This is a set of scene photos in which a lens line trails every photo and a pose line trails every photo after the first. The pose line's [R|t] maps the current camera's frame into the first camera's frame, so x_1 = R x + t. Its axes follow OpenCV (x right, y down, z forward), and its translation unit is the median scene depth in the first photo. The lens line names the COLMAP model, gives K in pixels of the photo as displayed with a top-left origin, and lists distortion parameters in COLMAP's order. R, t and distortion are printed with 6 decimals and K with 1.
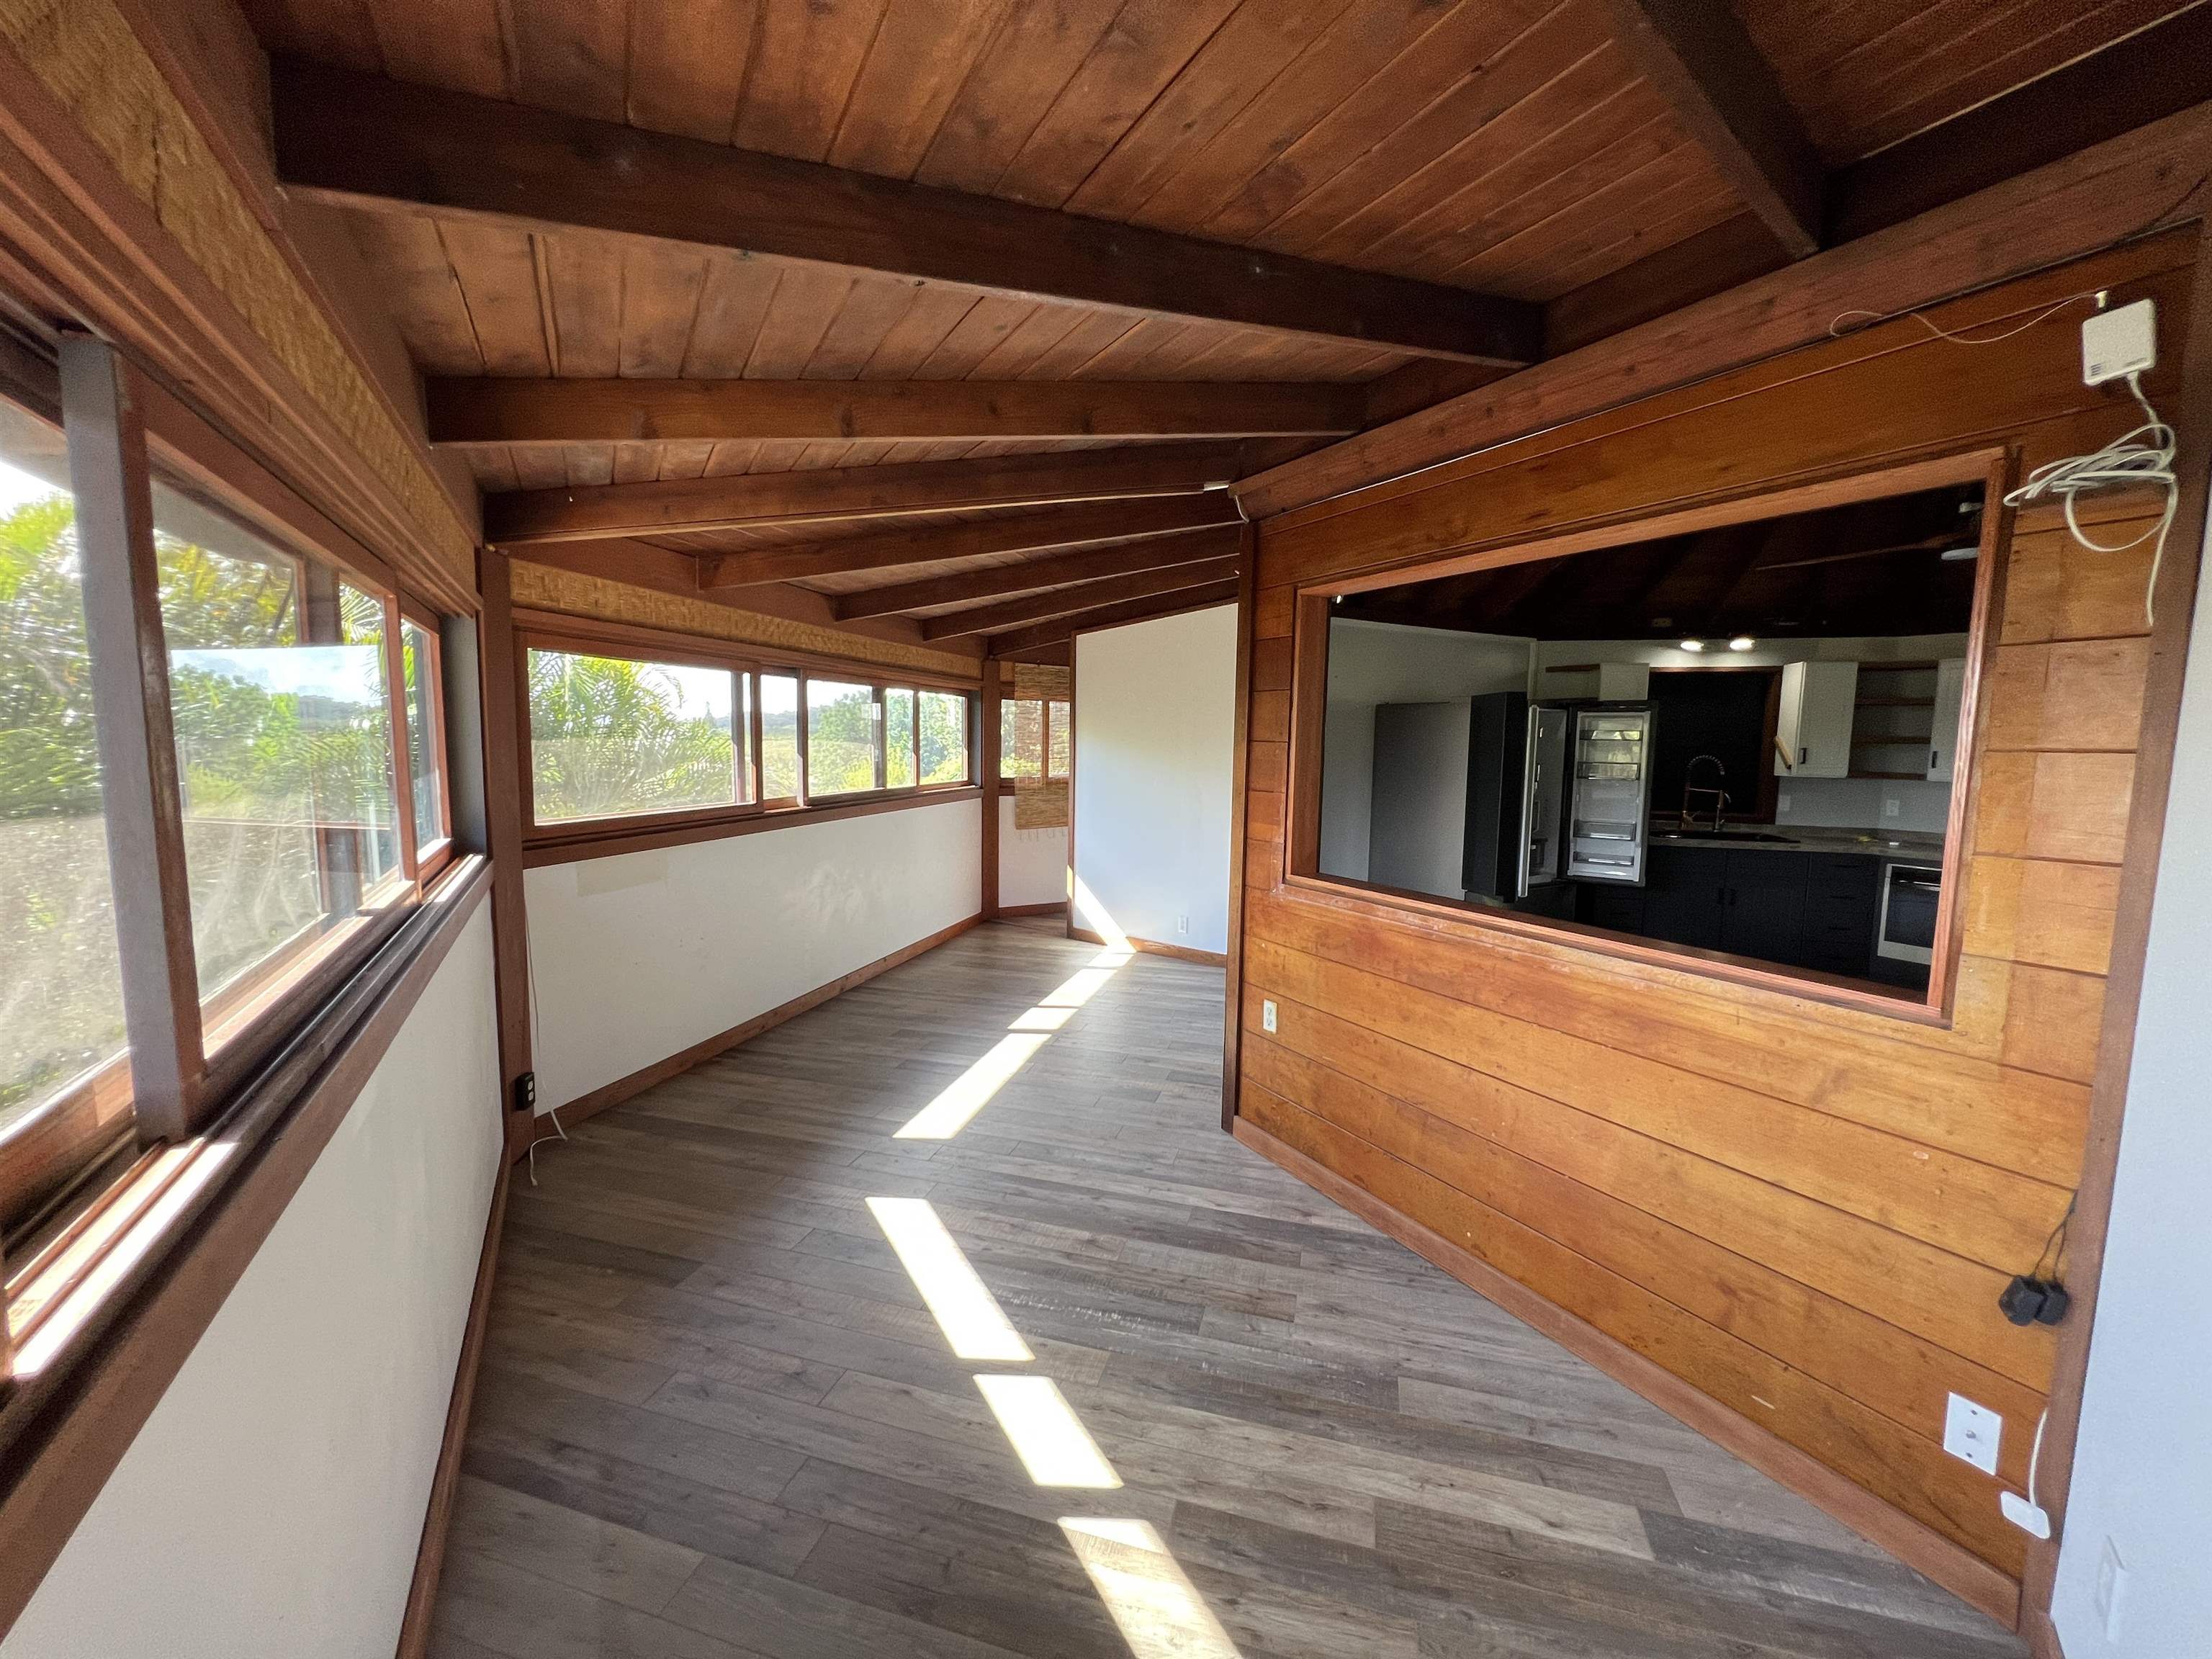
lens RADIAL K [[888.0, 0, 1106.0], [0, 888.0, 829.5], [0, 0, 1]] dist [-0.001879, -0.000057]
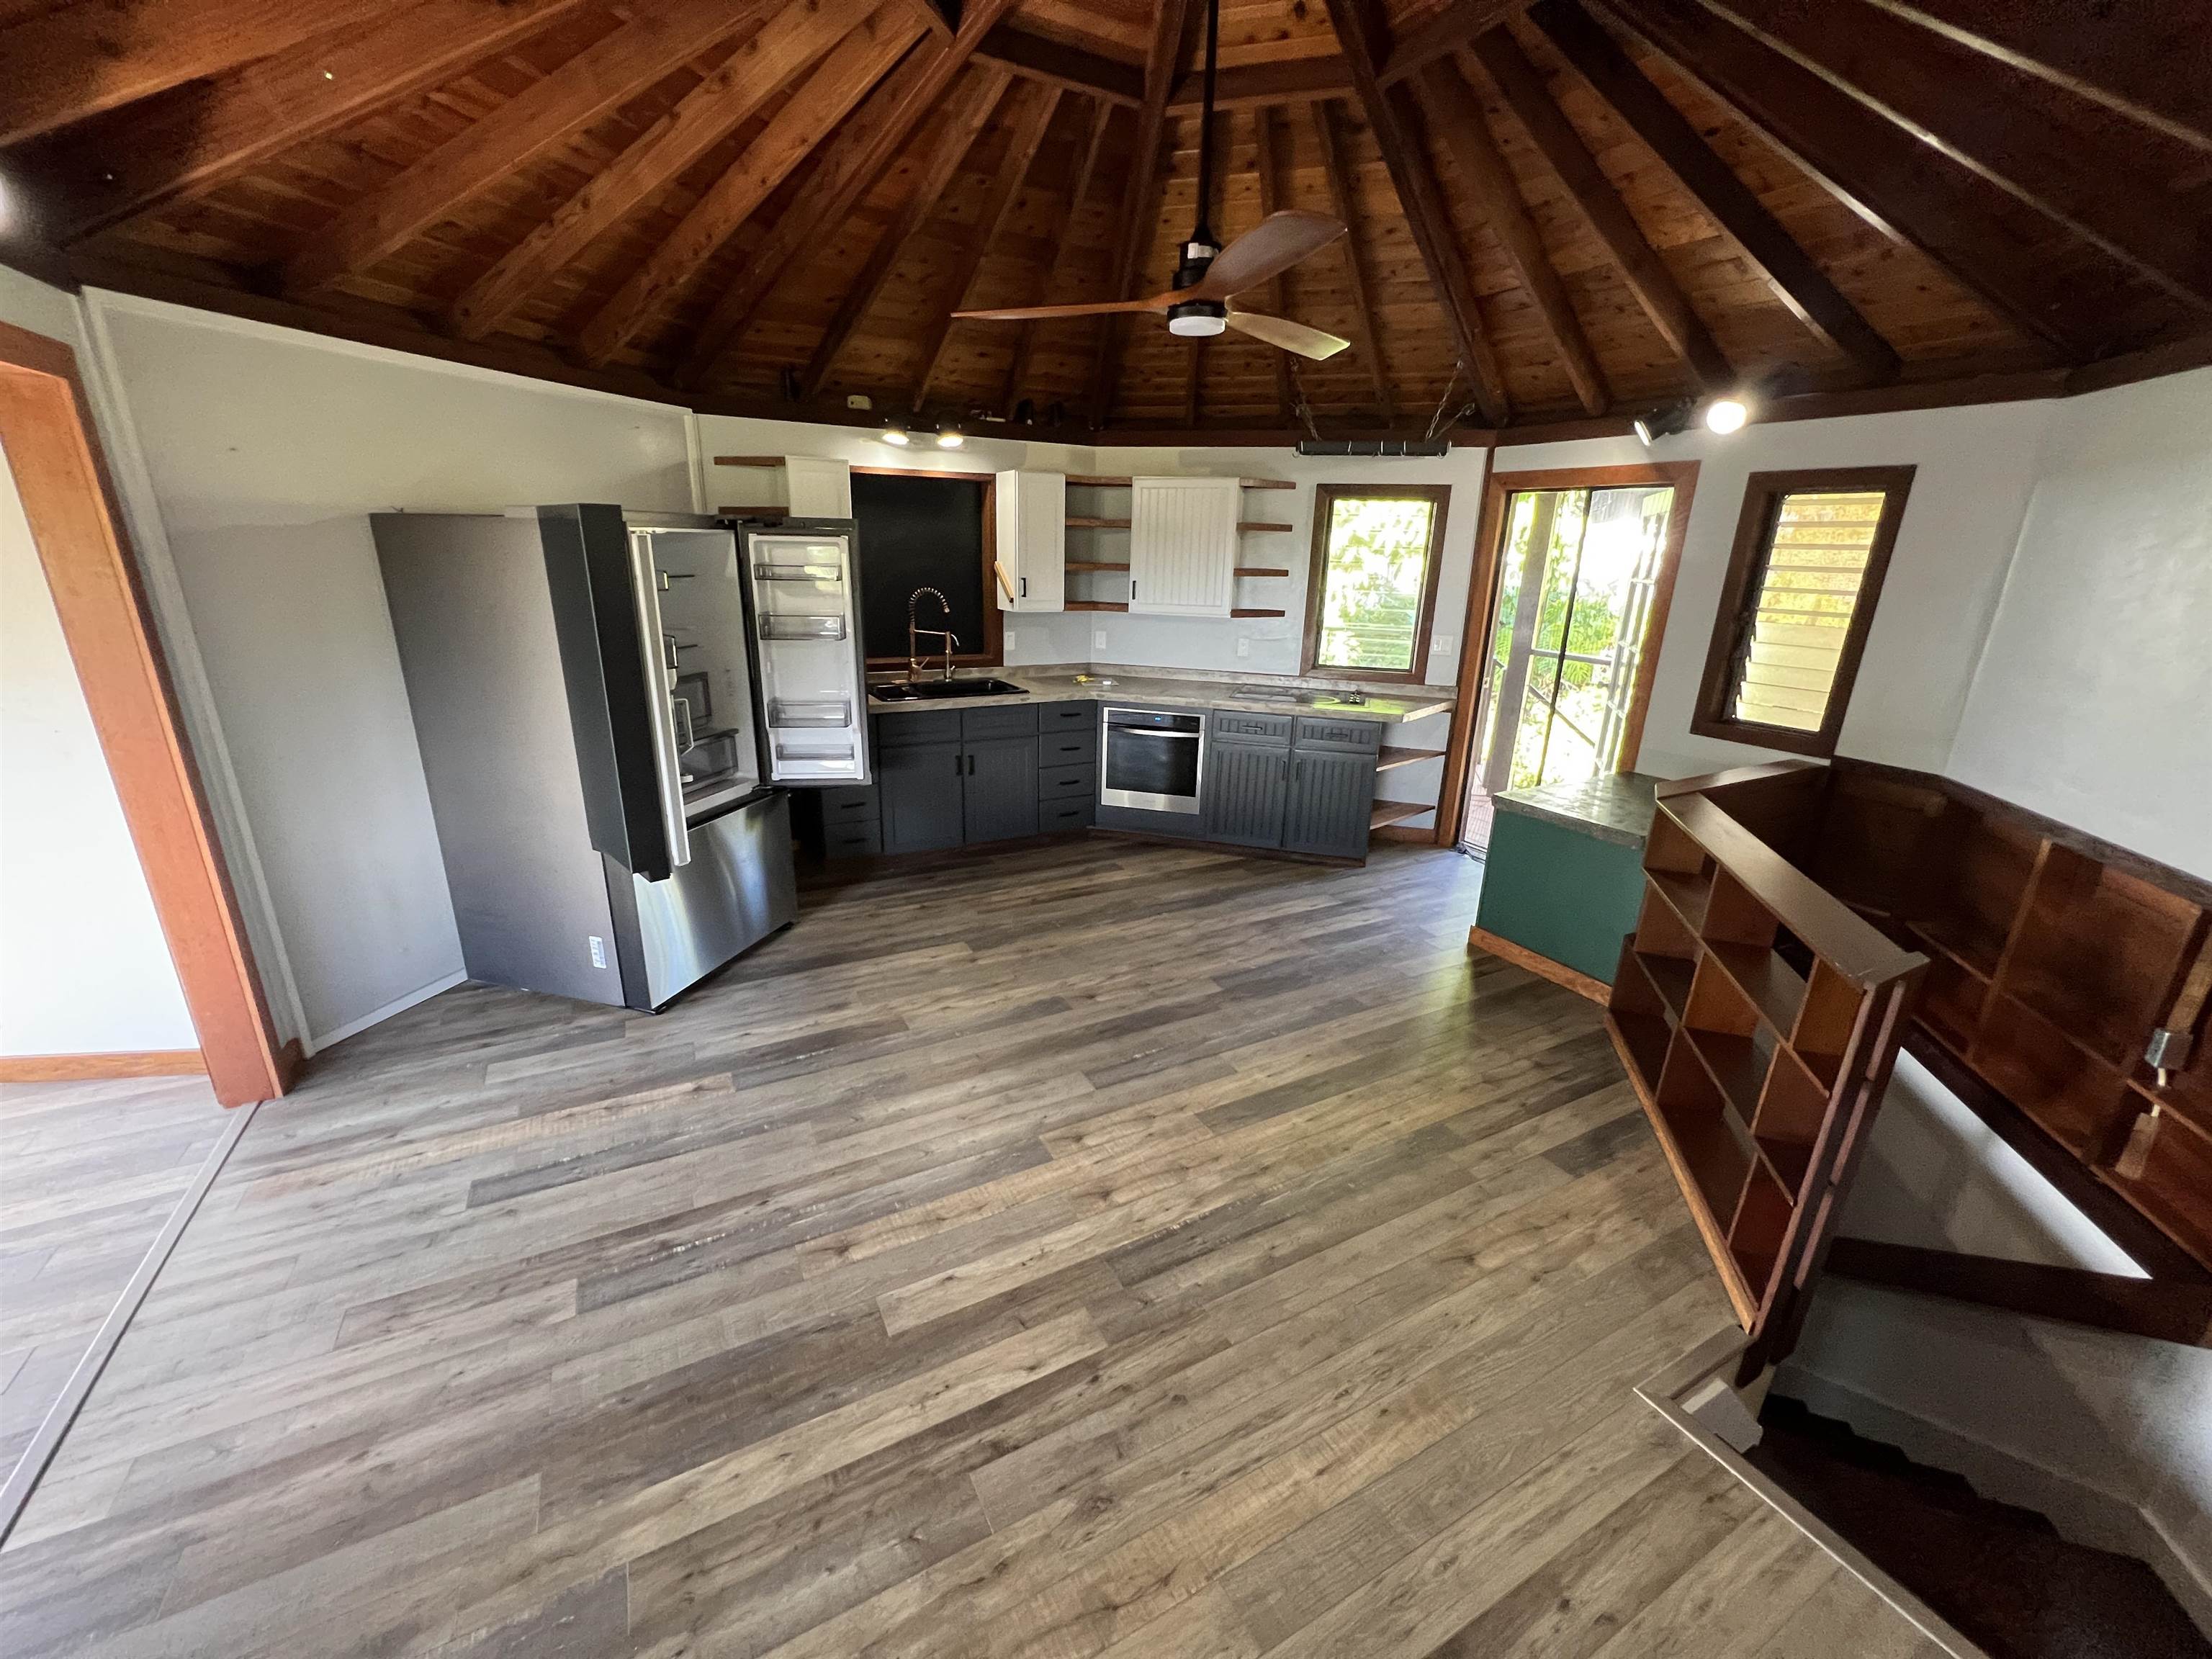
lens RADIAL K [[888.0, 0, 1106.0], [0, 888.0, 829.5], [0, 0, 1]] dist [-0.001879, -0.000057]
pose [[0.721112, -0.210942, 0.659925, 0.228031], [0.057374, 0.967432, 0.246542, -0.063583], [-0.690439, -0.139922, 0.709729, 0.303369]]
